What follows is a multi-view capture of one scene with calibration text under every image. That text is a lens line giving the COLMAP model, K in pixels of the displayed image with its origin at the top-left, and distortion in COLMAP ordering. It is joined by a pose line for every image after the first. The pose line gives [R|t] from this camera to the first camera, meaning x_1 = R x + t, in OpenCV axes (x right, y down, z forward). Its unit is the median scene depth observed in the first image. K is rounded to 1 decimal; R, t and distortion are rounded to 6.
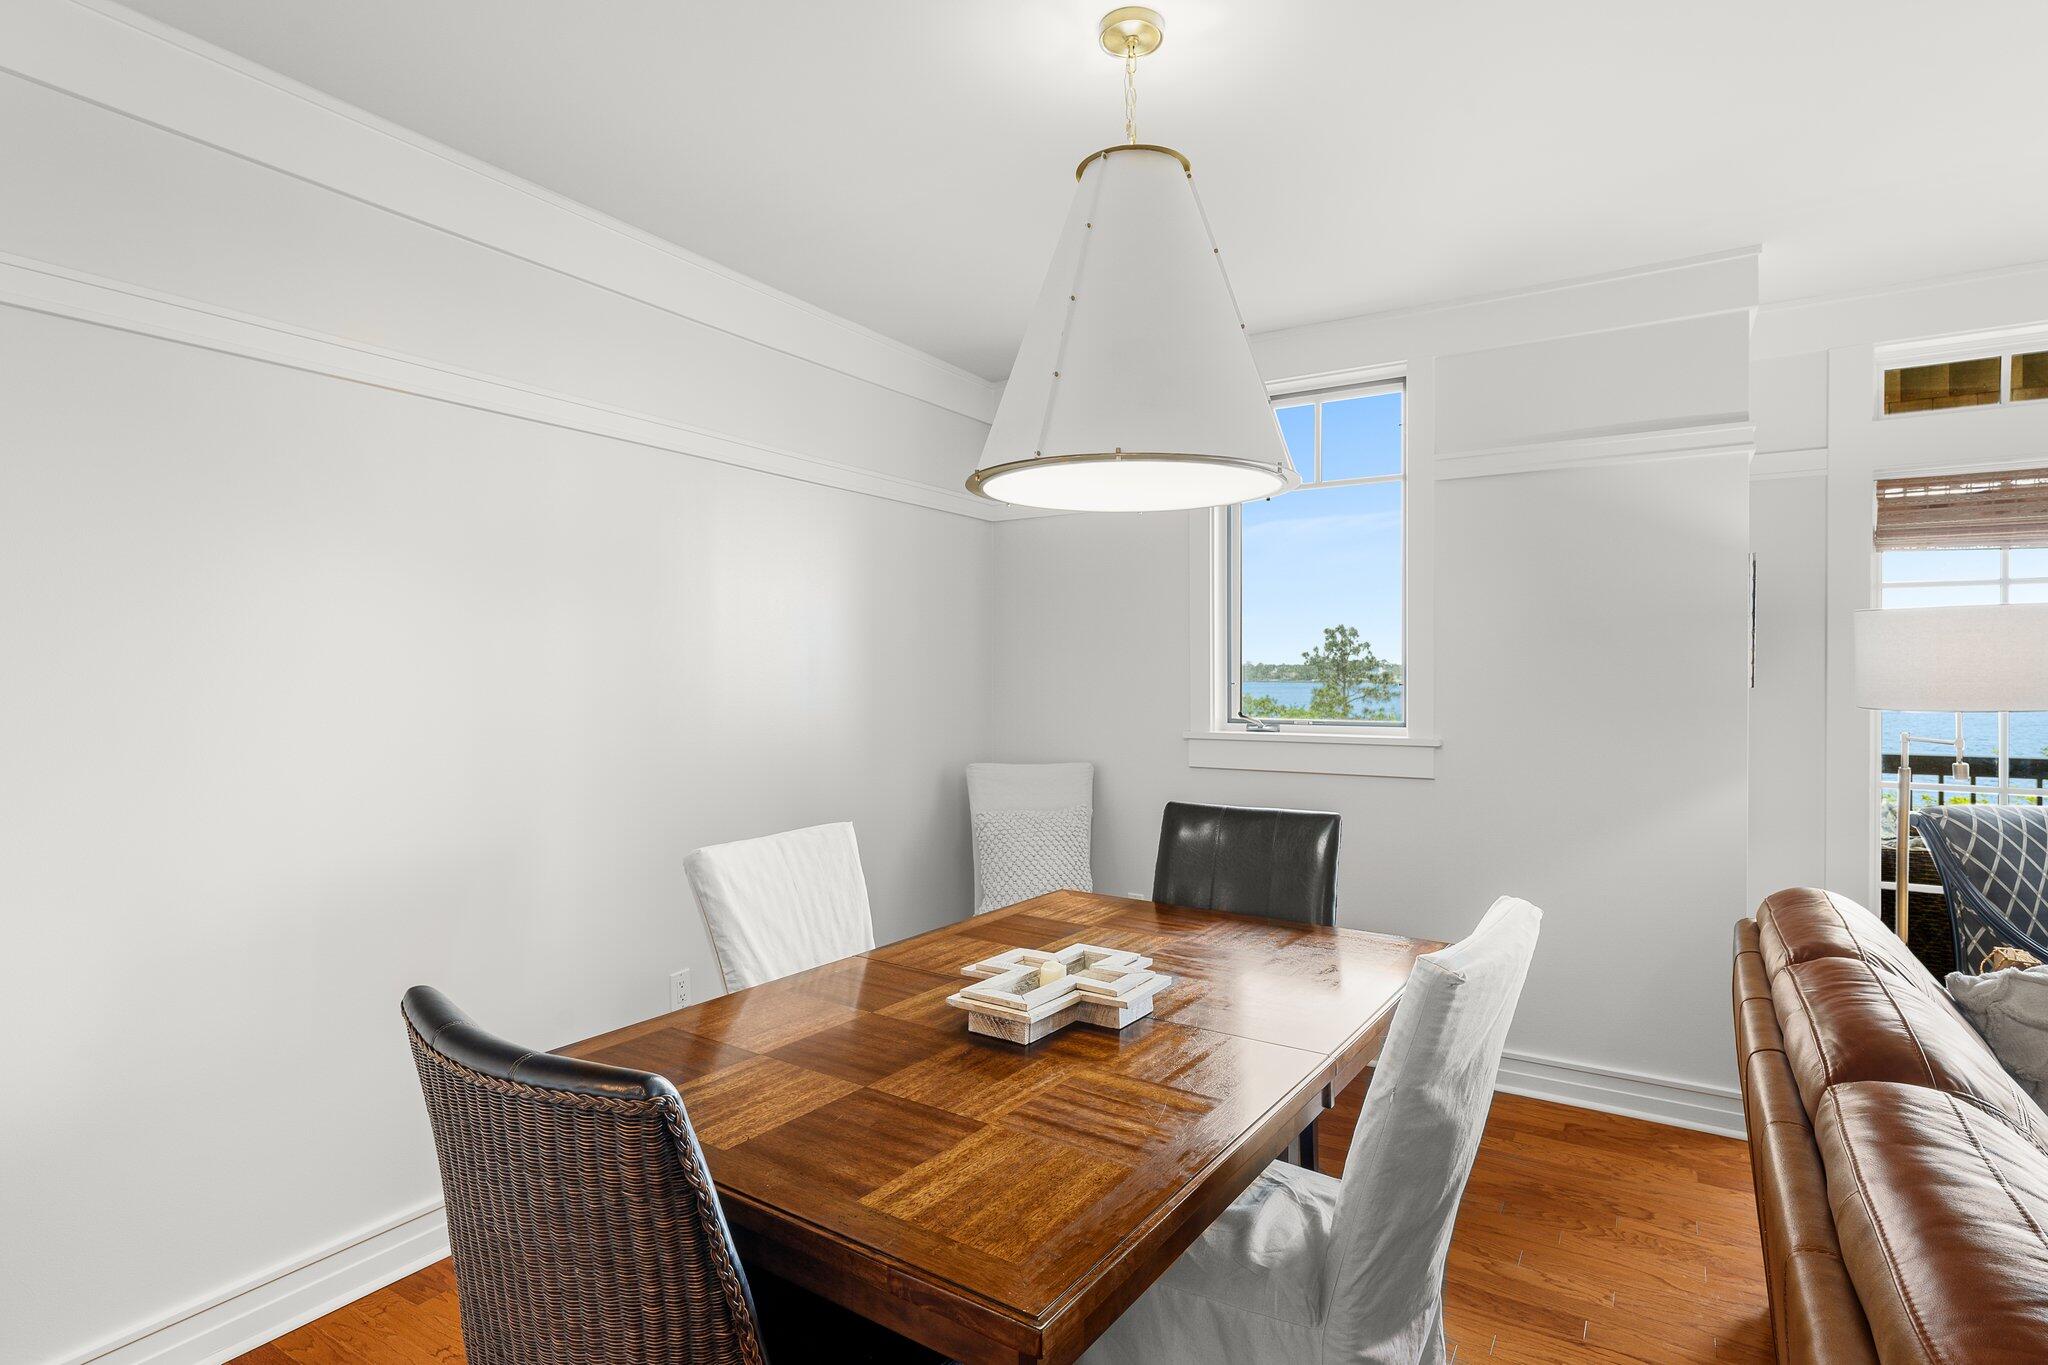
lens RADIAL K [[1037.2, 0, 1031.5], [0, 1037.2, 675.7], [0, 0, 1]] dist [0.001702, 0.000232]
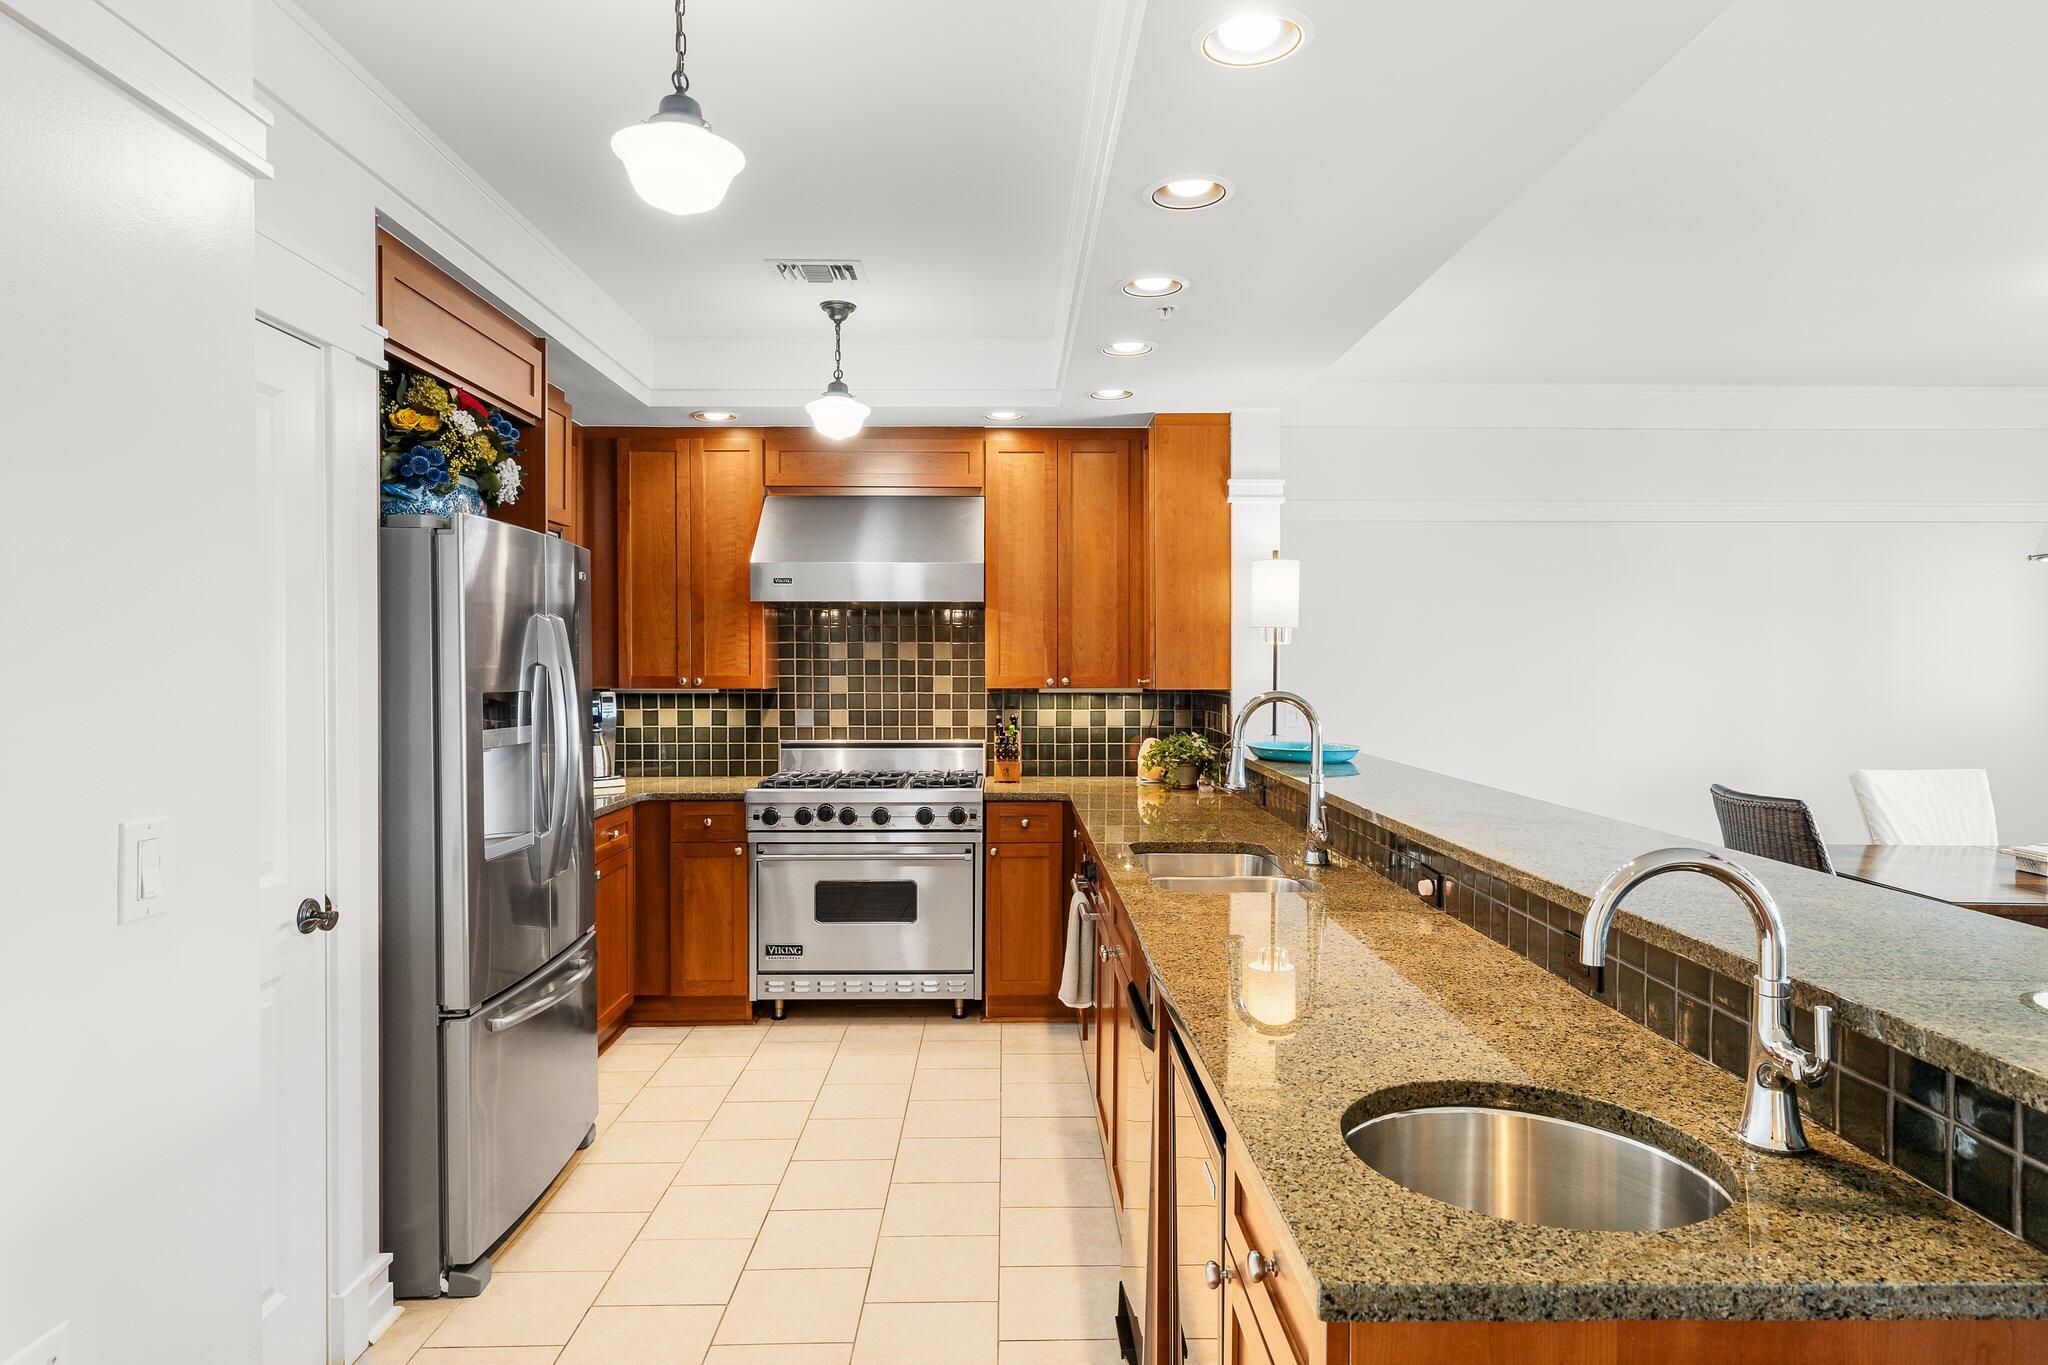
lens RADIAL K [[1215.5, 0, 1025.0], [0, 1215.5, 681.4], [0, 0, 1]] dist [0.000340, -0.002551]
pose [[0.546868, 0.005231, -0.837202, 0.429637], [-0.003666, 0.999986, 0.003854, 0.009698], [0.837211, 0.000962, 0.546879, -0.894926]]
